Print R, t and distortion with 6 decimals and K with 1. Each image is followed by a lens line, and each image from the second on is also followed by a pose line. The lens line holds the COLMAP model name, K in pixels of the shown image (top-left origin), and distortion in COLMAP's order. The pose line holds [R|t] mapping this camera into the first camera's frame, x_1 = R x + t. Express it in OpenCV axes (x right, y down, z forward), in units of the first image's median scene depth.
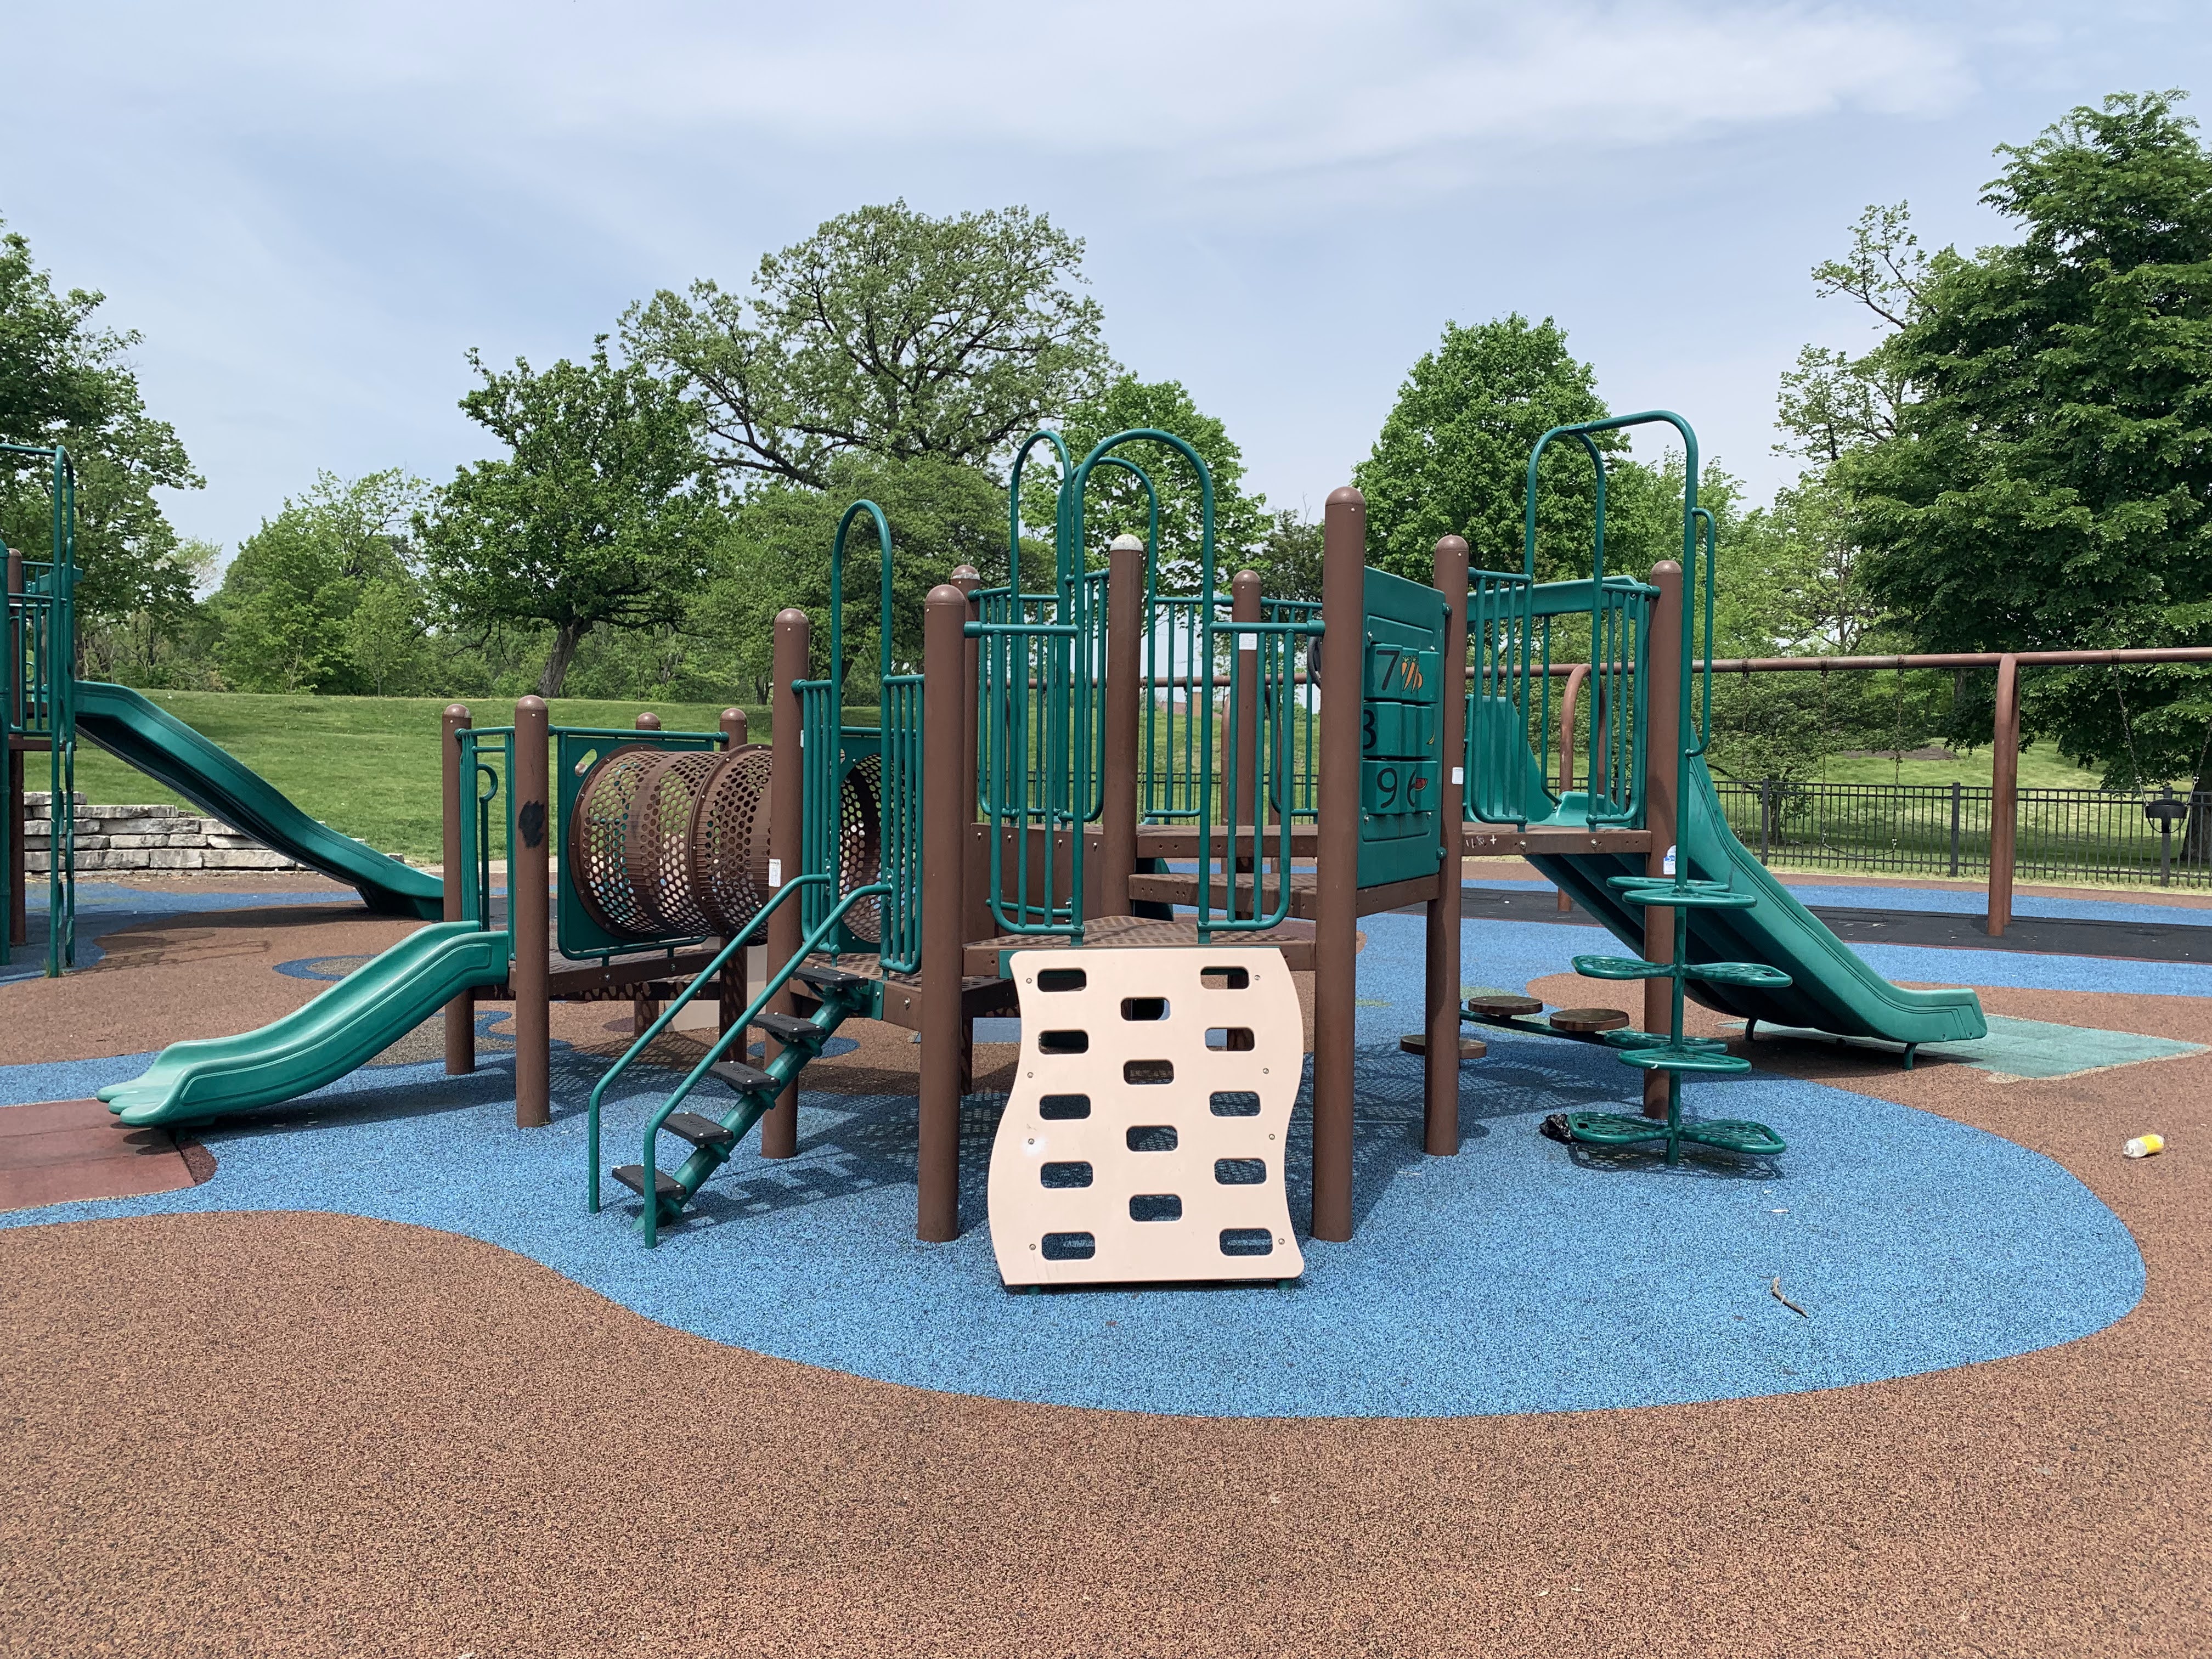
lens RADIAL K [[1754.6, 0, 1106.0], [0, 1754.6, 829.5], [0, 0, 1]] dist [-0.003711, -0.006142]
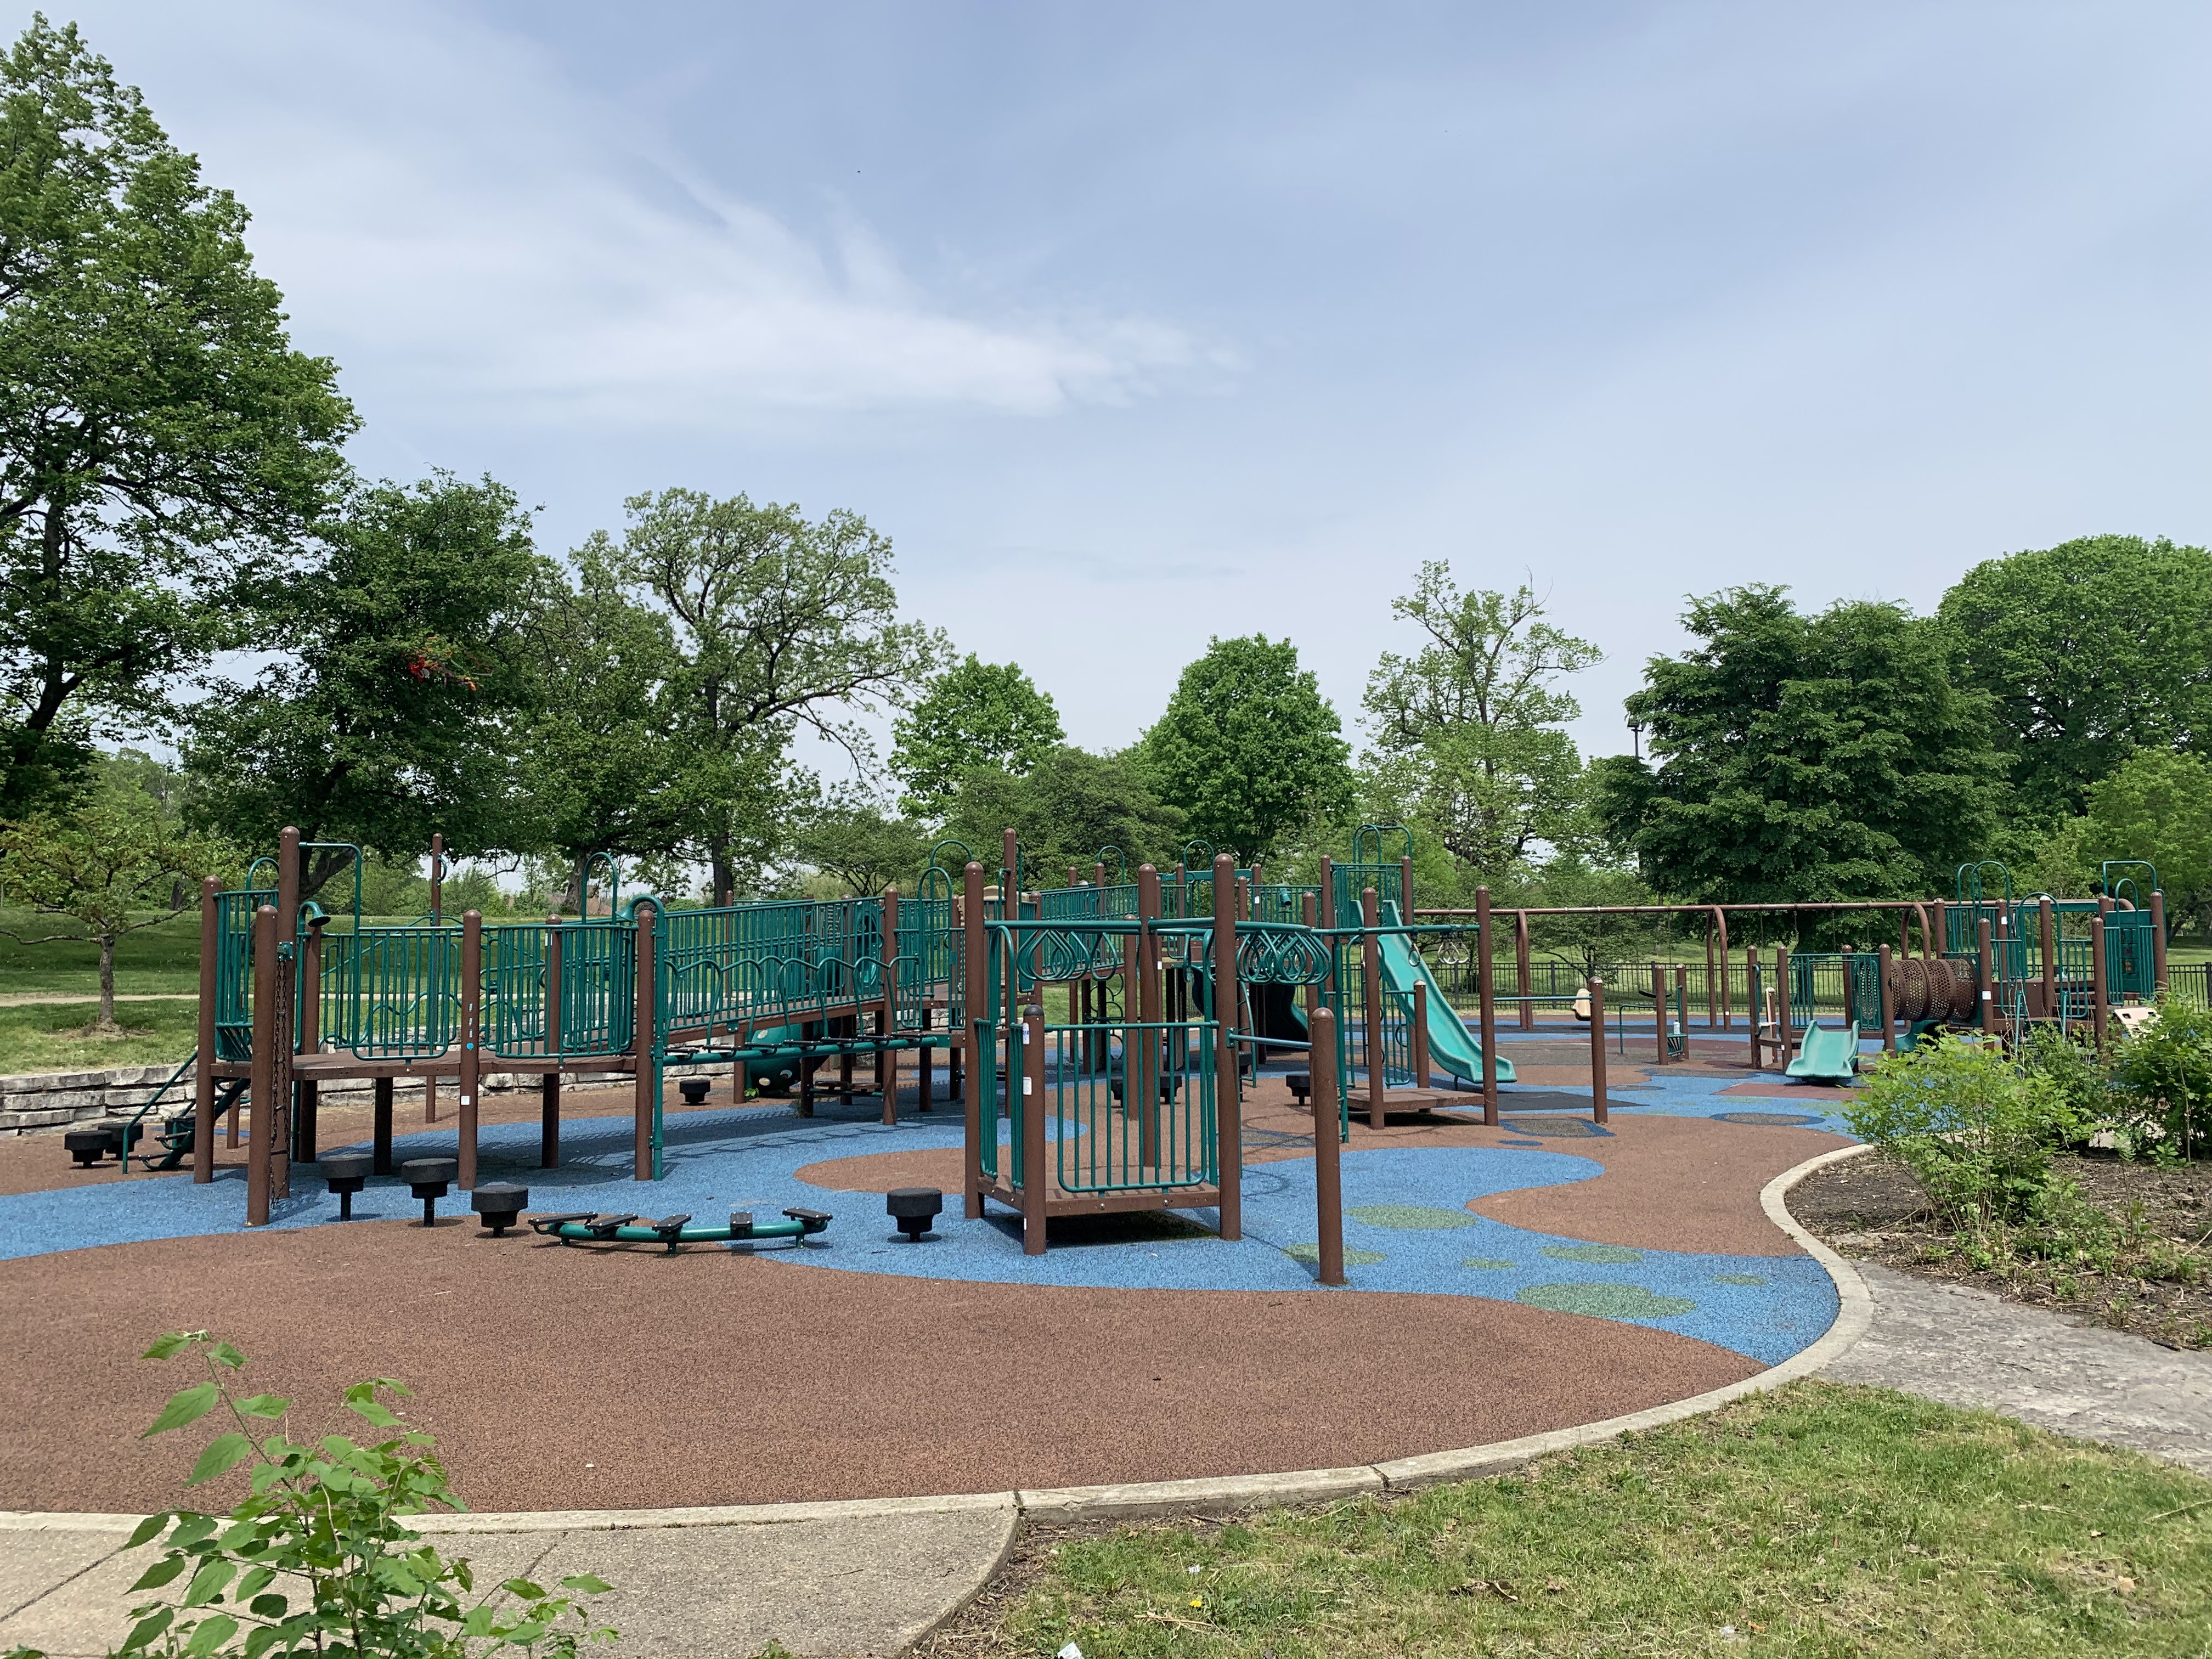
lens RADIAL K [[1718.3, 0, 1106.0], [0, 1718.3, 829.5], [0, 0, 1]] dist [0.108370, -0.134722]
pose [[0.915398, 0.008948, 0.402450, -0.727564], [0.032915, 0.994741, -0.096986, -0.007755], [-0.401202, 0.102027, 0.910290, -0.336271]]
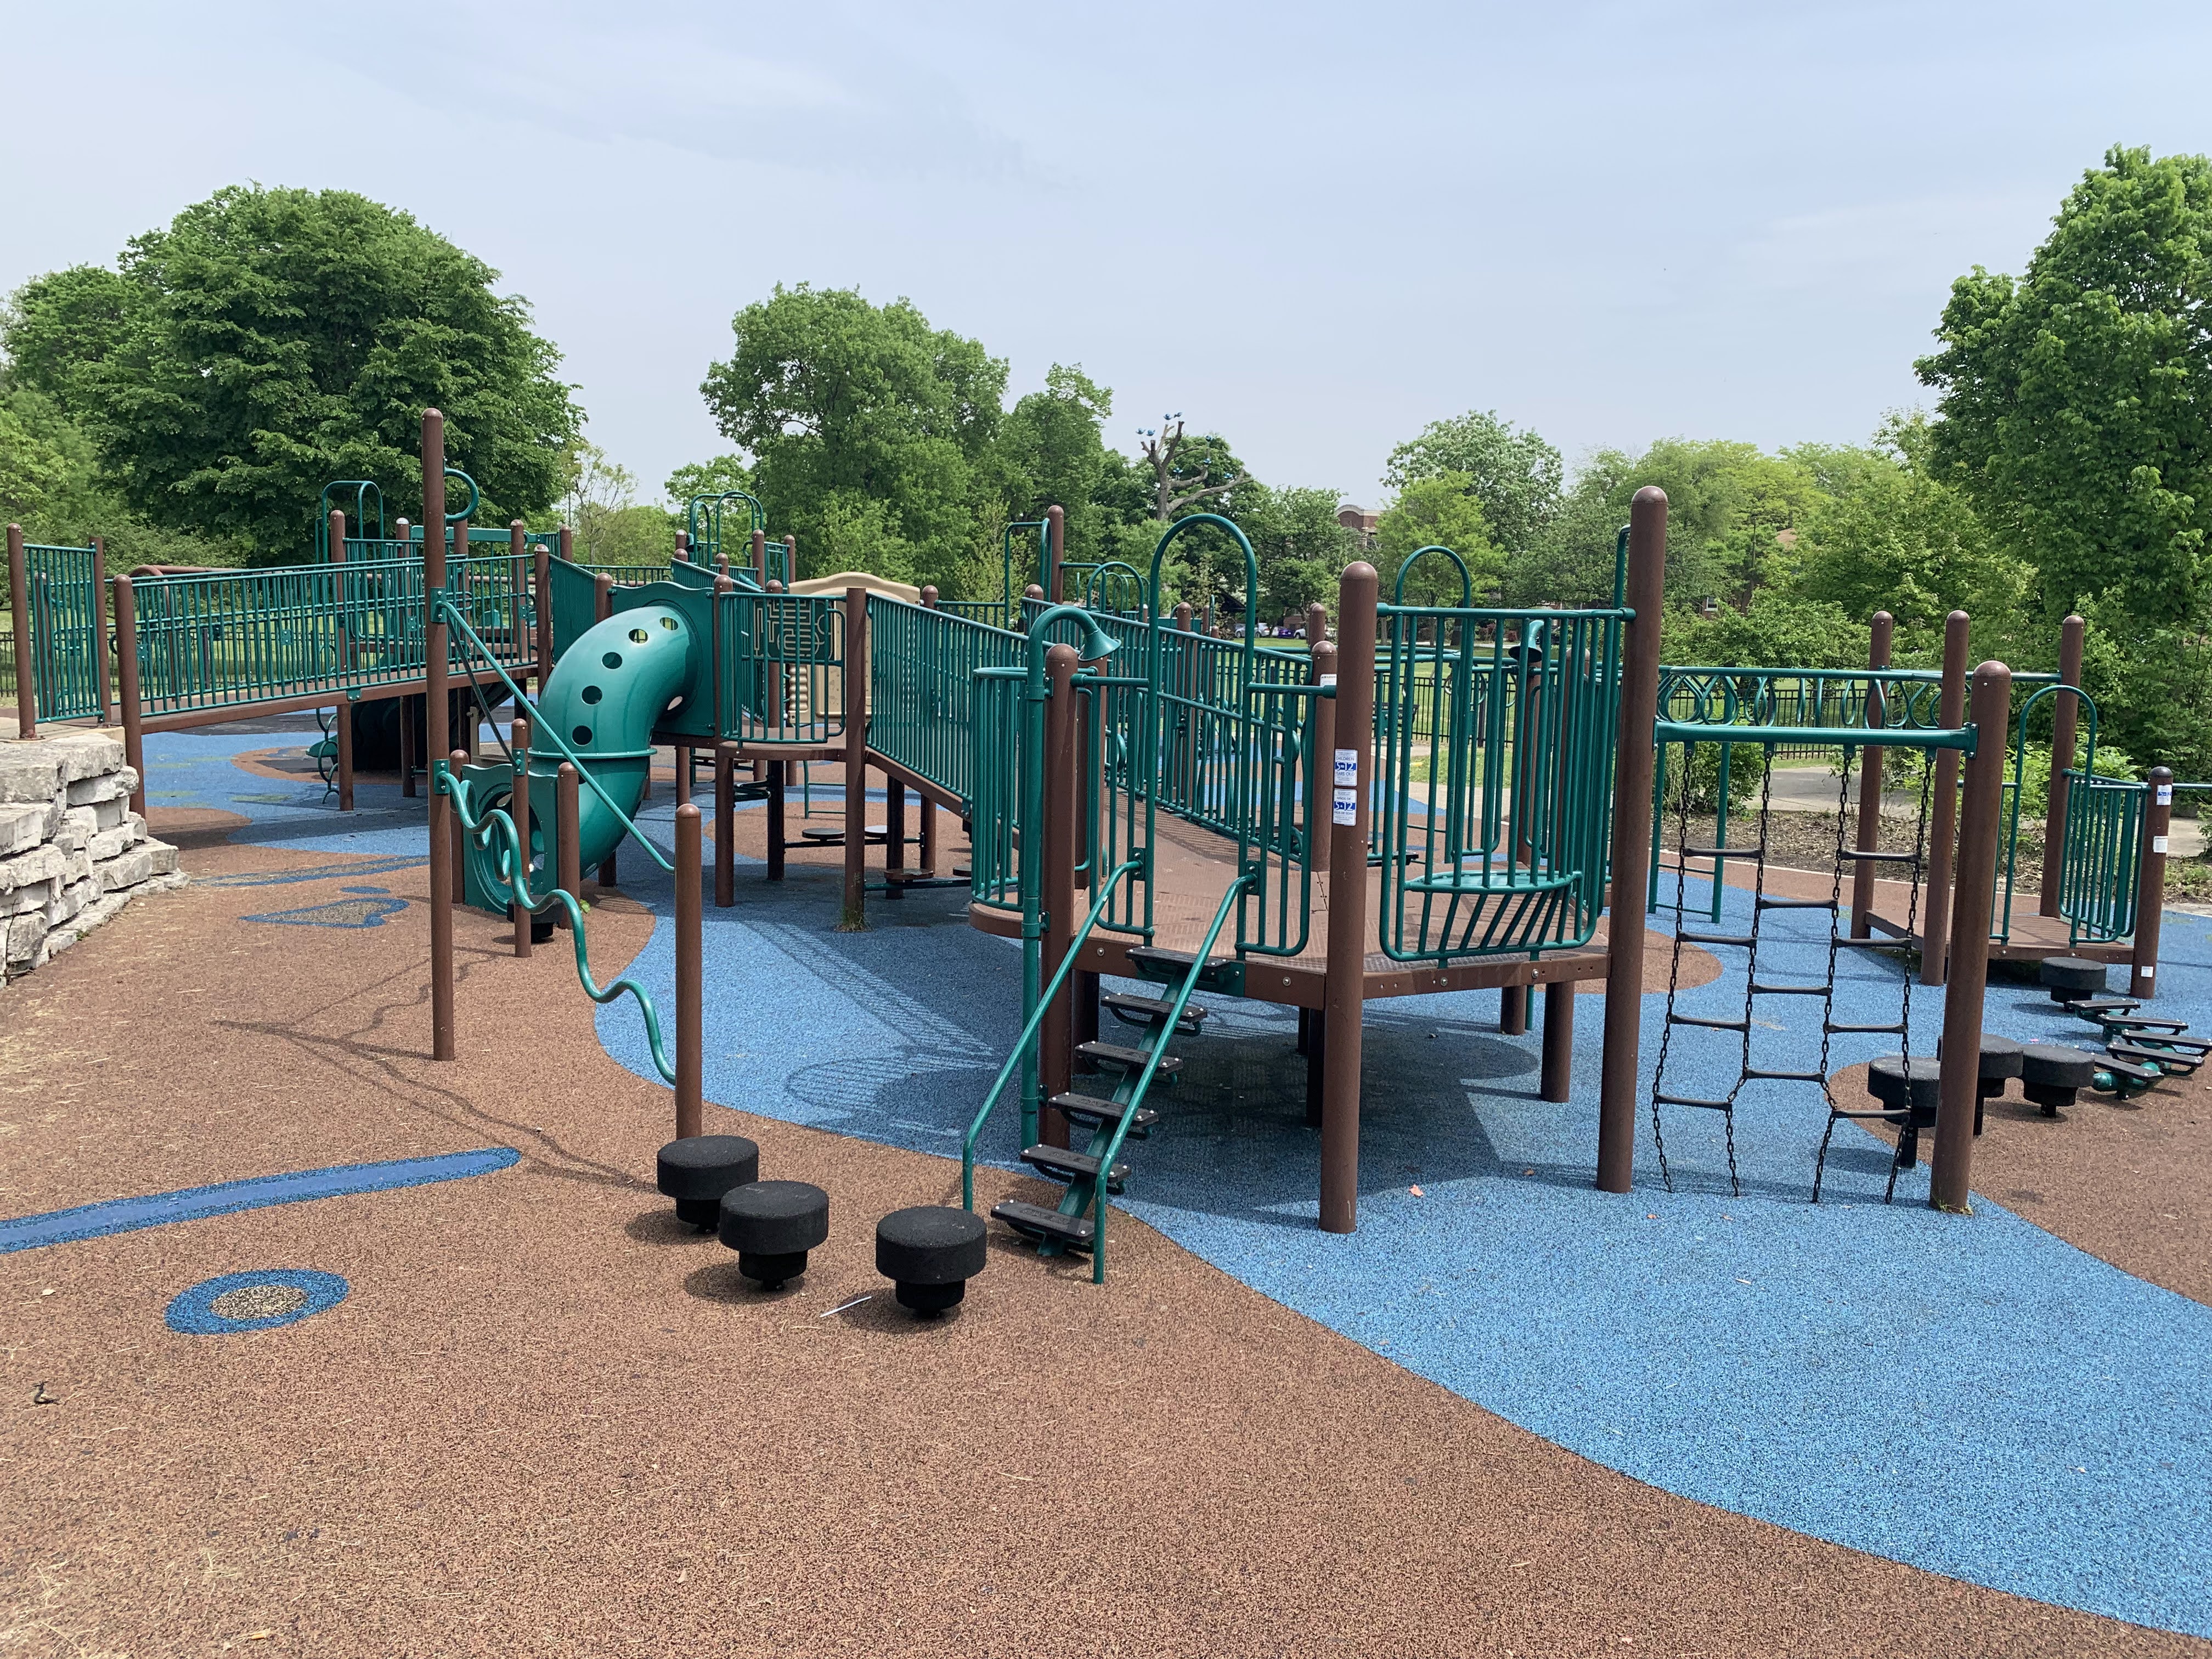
lens RADIAL K [[1693.0, 0, 1087.5], [0, 1693.0, 890.1], [0, 0, 1]] dist [0.037335, -0.006873]
pose [[0.065536, -0.167115, 0.983757, -0.958795], [0.007838, 0.985932, 0.166962, -0.042375], [-0.997819, -0.003231, 0.065924, 0.198479]]
